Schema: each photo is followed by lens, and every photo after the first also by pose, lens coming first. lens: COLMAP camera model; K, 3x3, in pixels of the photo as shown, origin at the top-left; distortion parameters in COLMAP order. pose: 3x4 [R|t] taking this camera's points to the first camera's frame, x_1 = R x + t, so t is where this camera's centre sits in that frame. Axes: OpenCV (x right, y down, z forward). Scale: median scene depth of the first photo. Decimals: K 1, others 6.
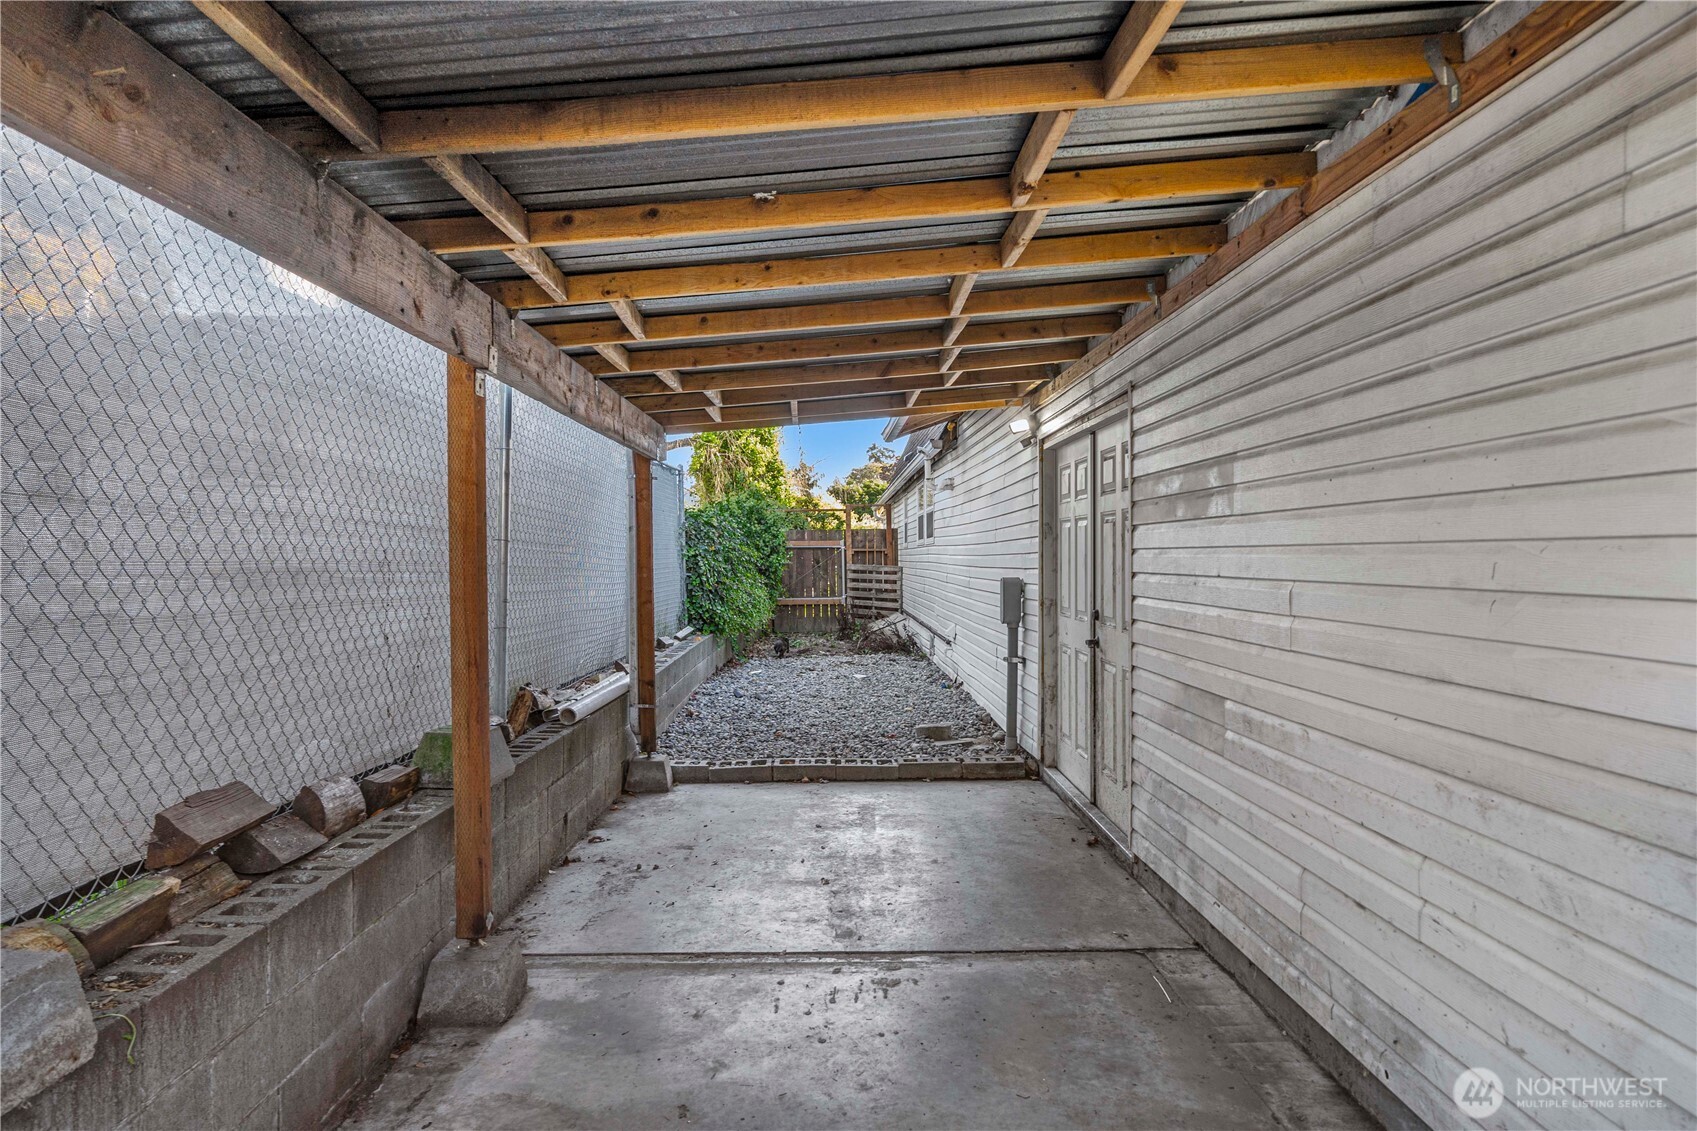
lens RADIAL K [[979.6, 0, 848.5], [0, 979.6, 565.5], [0, 0, 1]] dist [-0.000086, -0.000008]
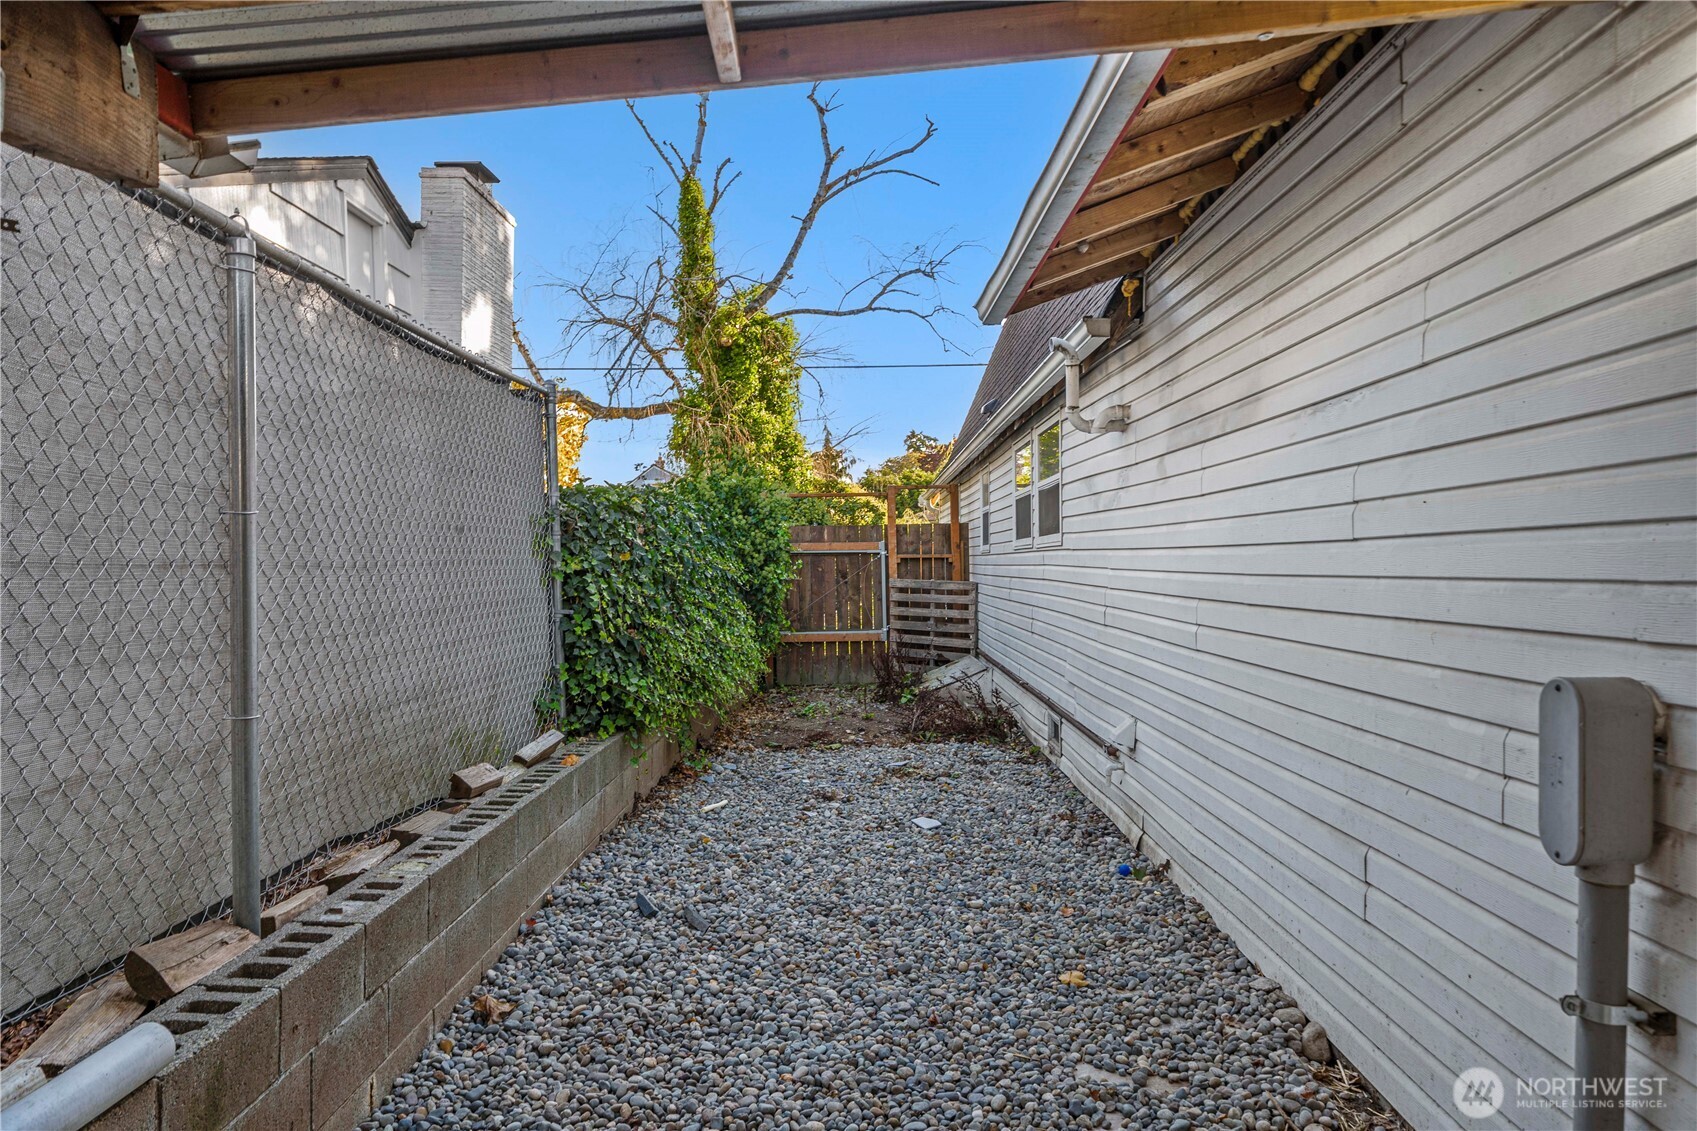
lens RADIAL K [[1097.2, 0, 848.5], [0, 1097.2, 565.5], [0, 0, 1]] dist [0.000332, 0.000108]
pose [[0.999510, -0.003521, -0.031117, -0.006827], [0.003338, 0.999977, -0.005907, -0.006705], [0.031137, 0.005800, 0.999498, 0.320543]]
